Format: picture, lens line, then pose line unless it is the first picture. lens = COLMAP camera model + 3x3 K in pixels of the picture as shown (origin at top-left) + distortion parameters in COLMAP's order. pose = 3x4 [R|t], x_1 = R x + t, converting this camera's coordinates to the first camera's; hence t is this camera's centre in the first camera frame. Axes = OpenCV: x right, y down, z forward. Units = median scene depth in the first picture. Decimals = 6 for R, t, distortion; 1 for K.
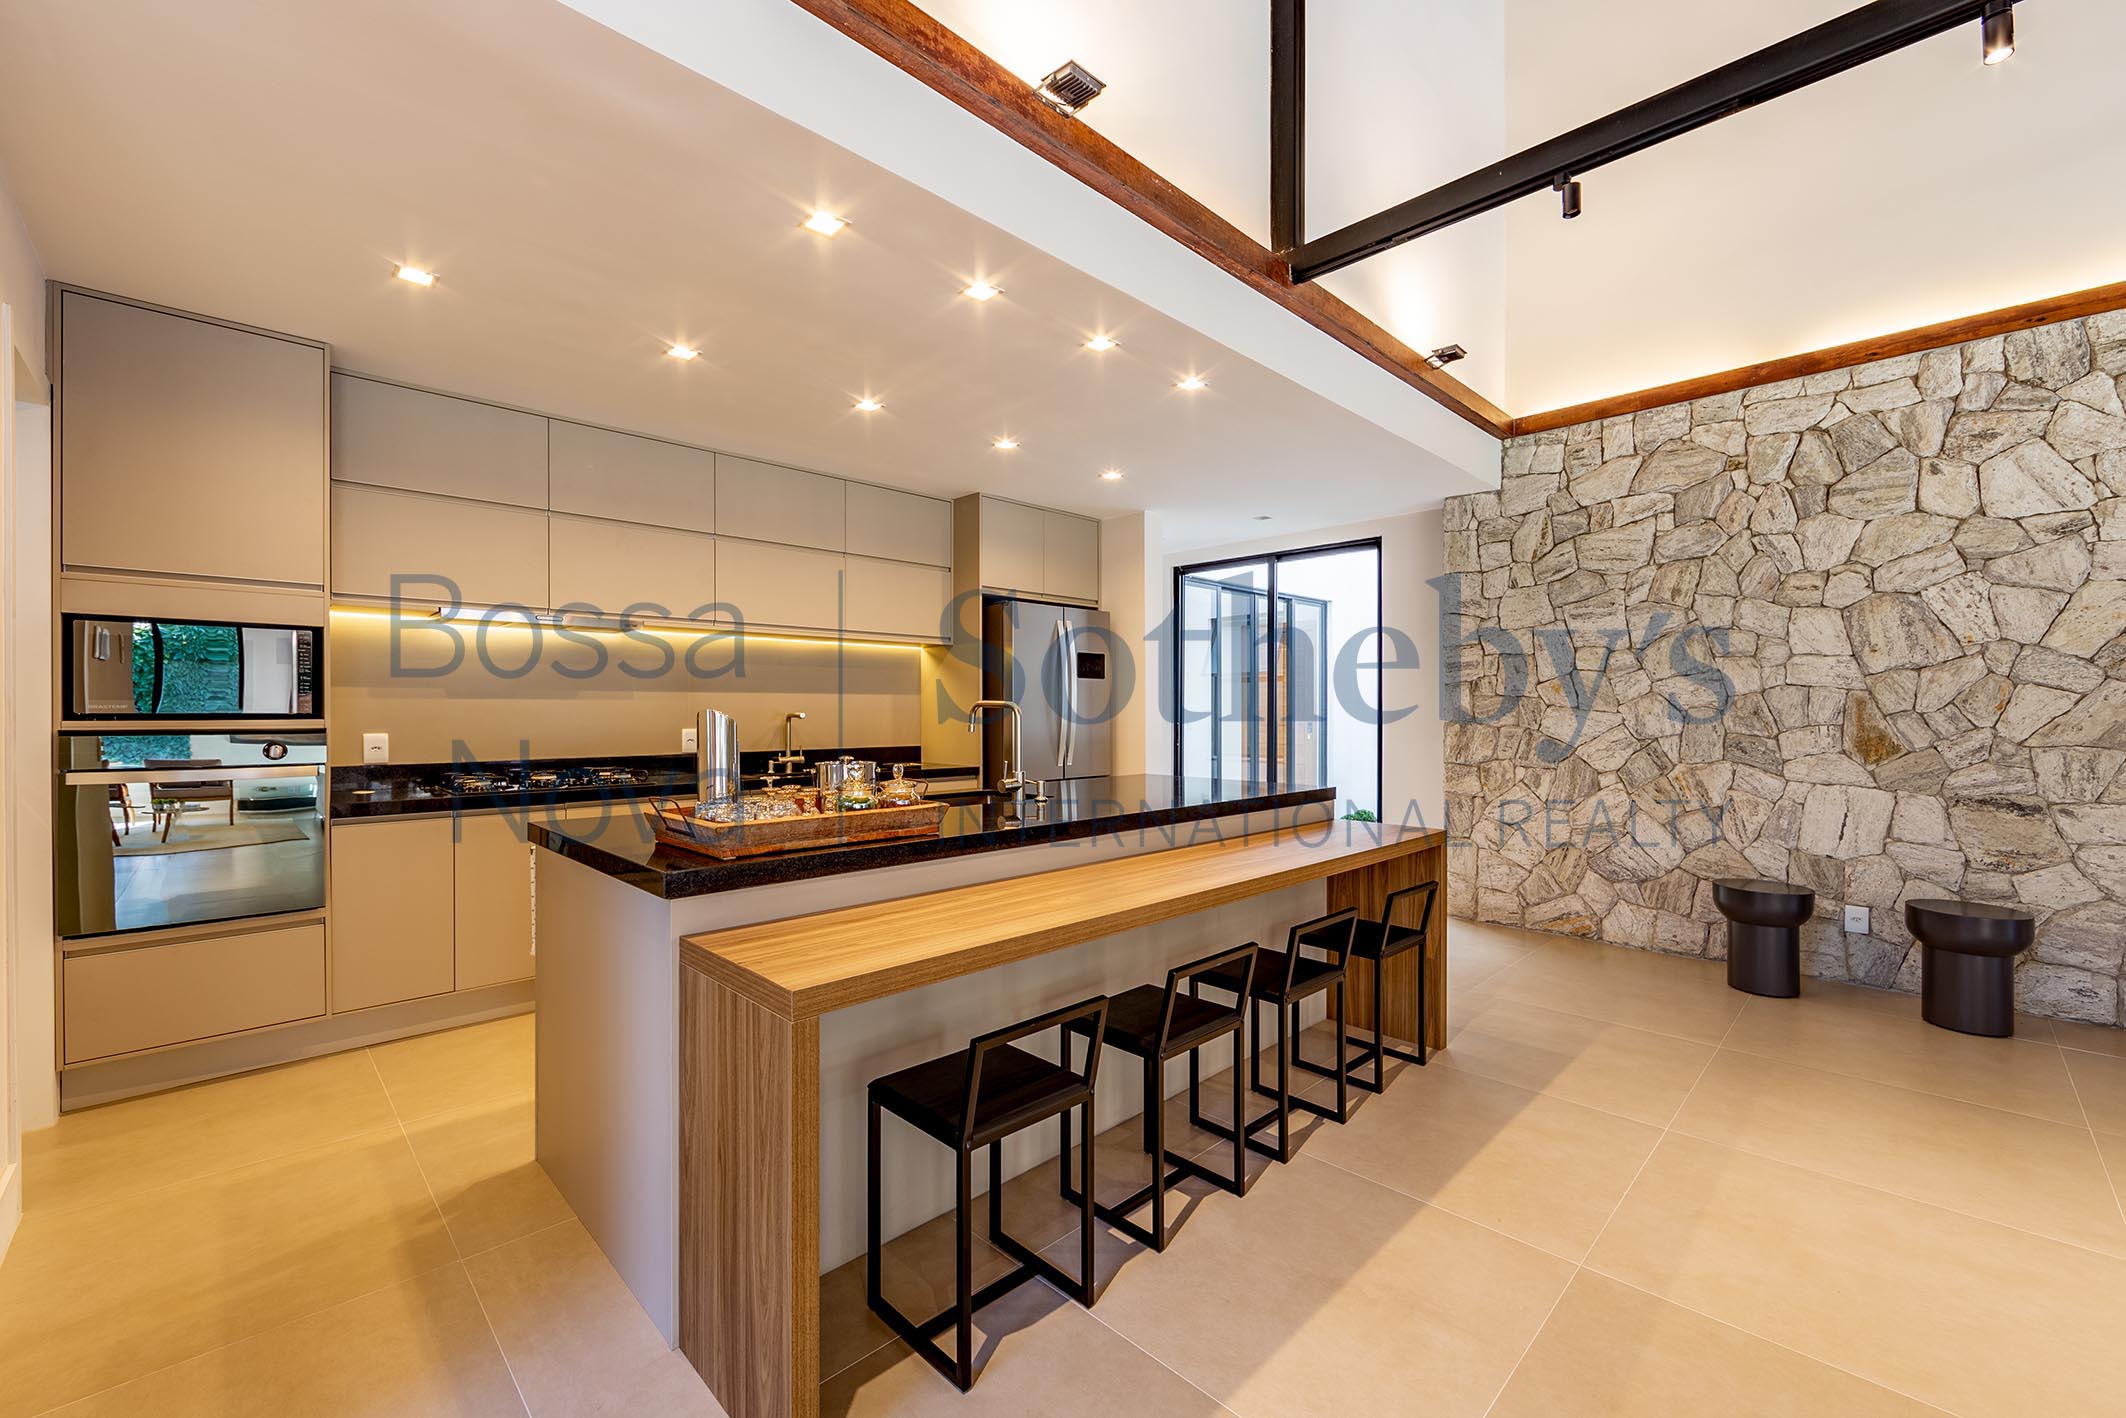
lens RADIAL K [[840.7, 0, 1058.4], [0, 840.7, 722.2], [0, 0, 1]] dist [0.001591, 0.000234]
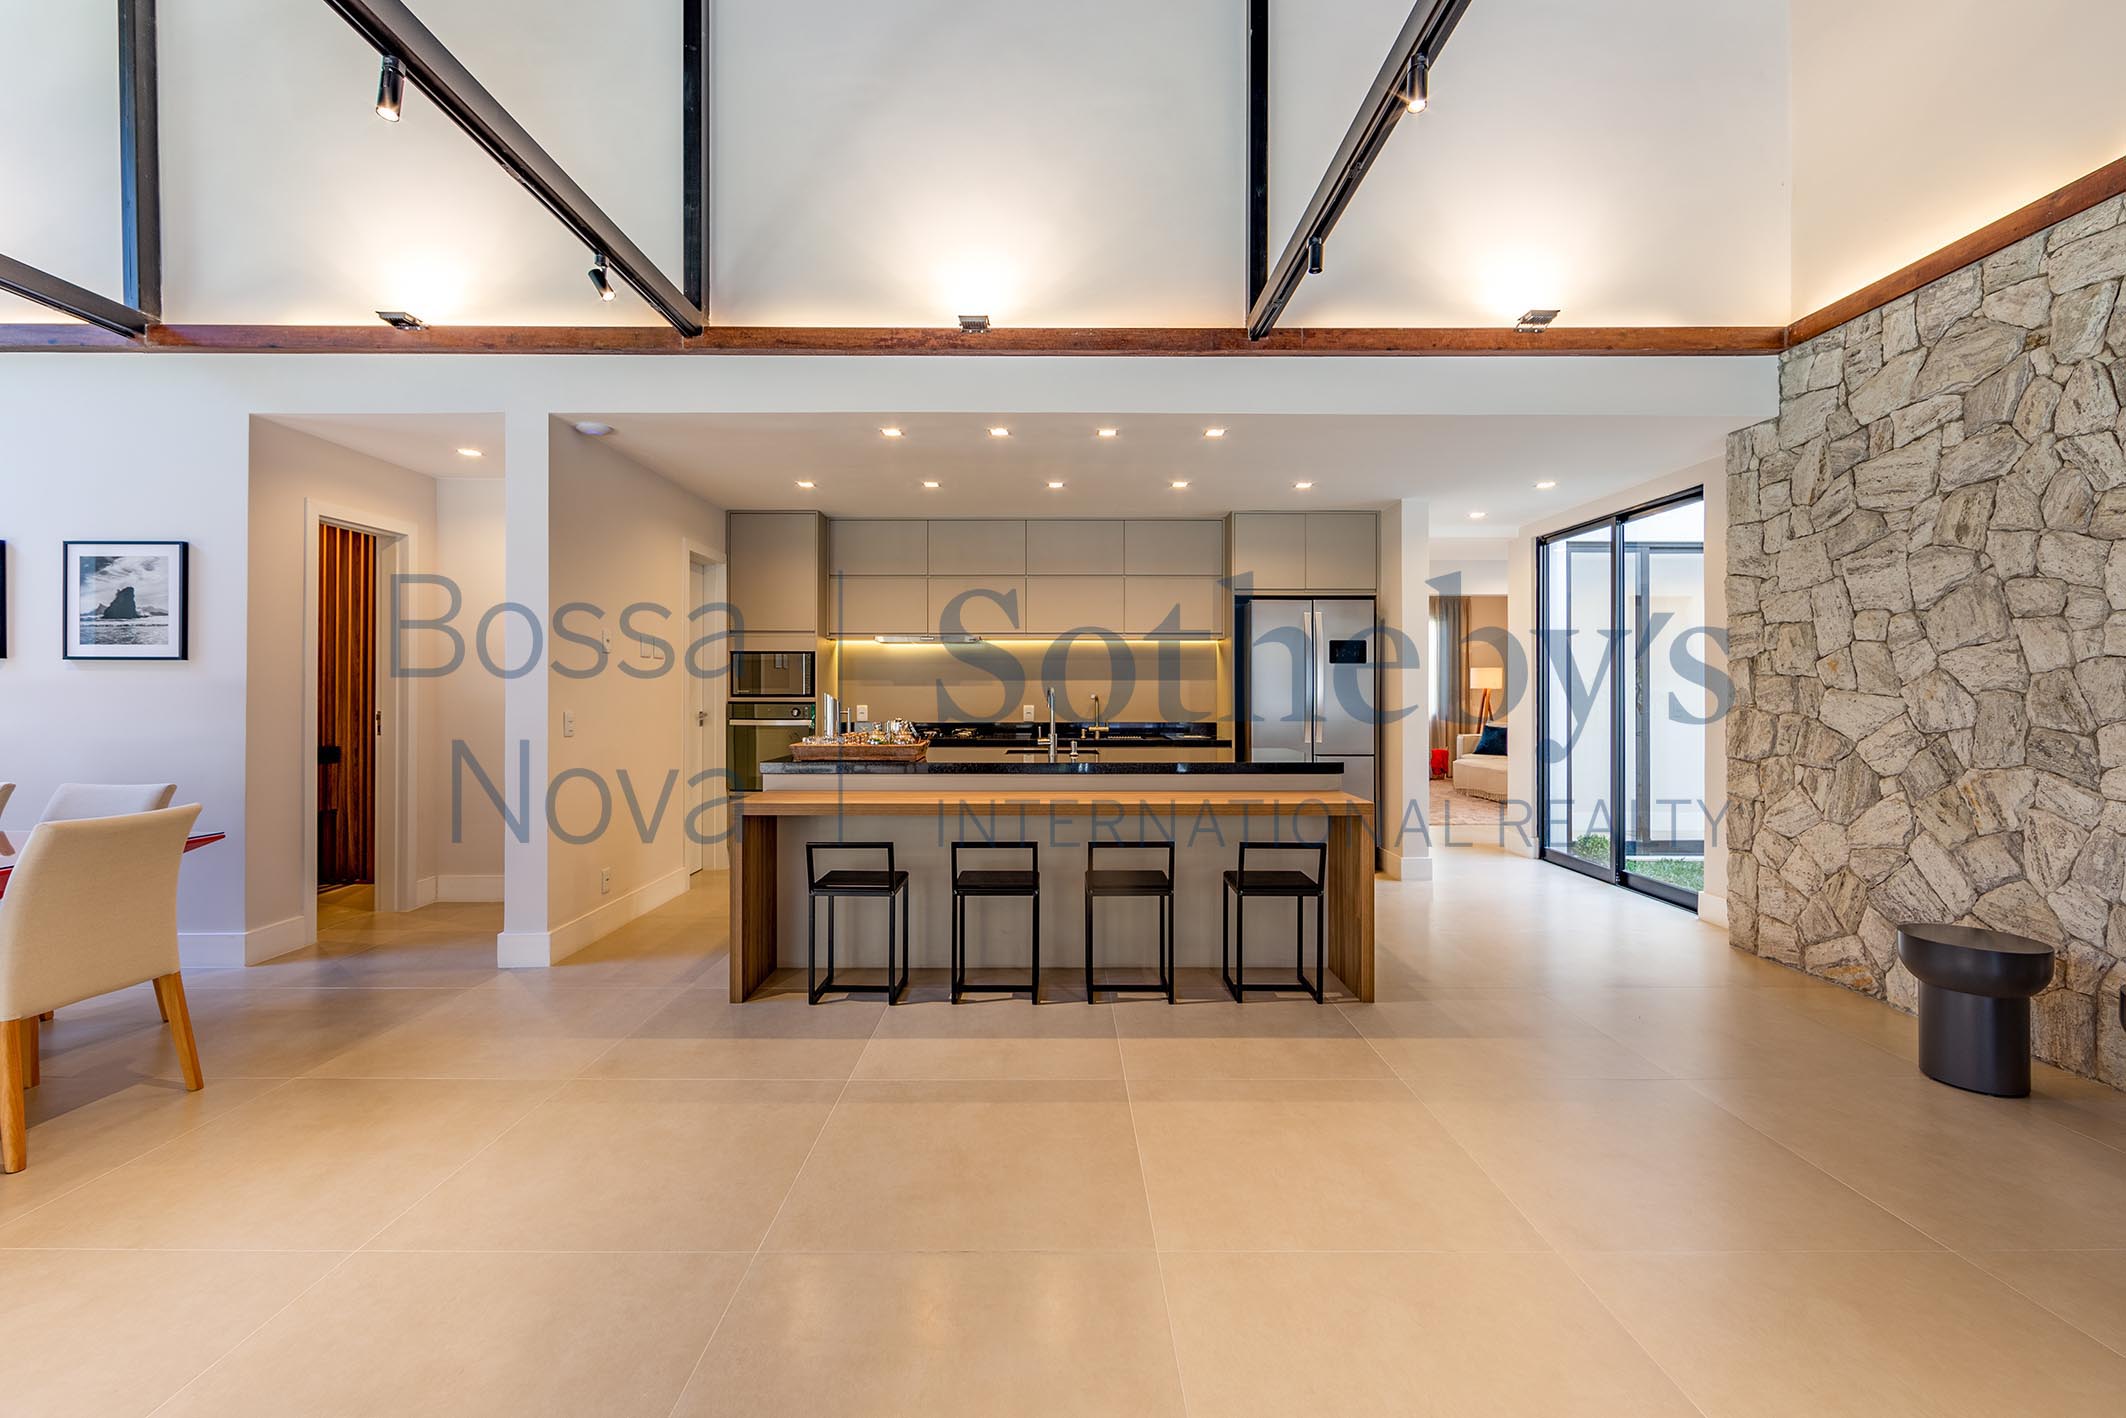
lens RADIAL K [[859.4, 0, 1064.4], [0, 859.4, 702.9], [0, 0, 1]] dist [0.001333, 0.000007]
pose [[0.726455, 0.008851, -0.687157, 0.665237], [-0.009712, 0.999949, 0.002613, -0.000921], [0.687145, 0.004775, 0.726505, -0.061828]]
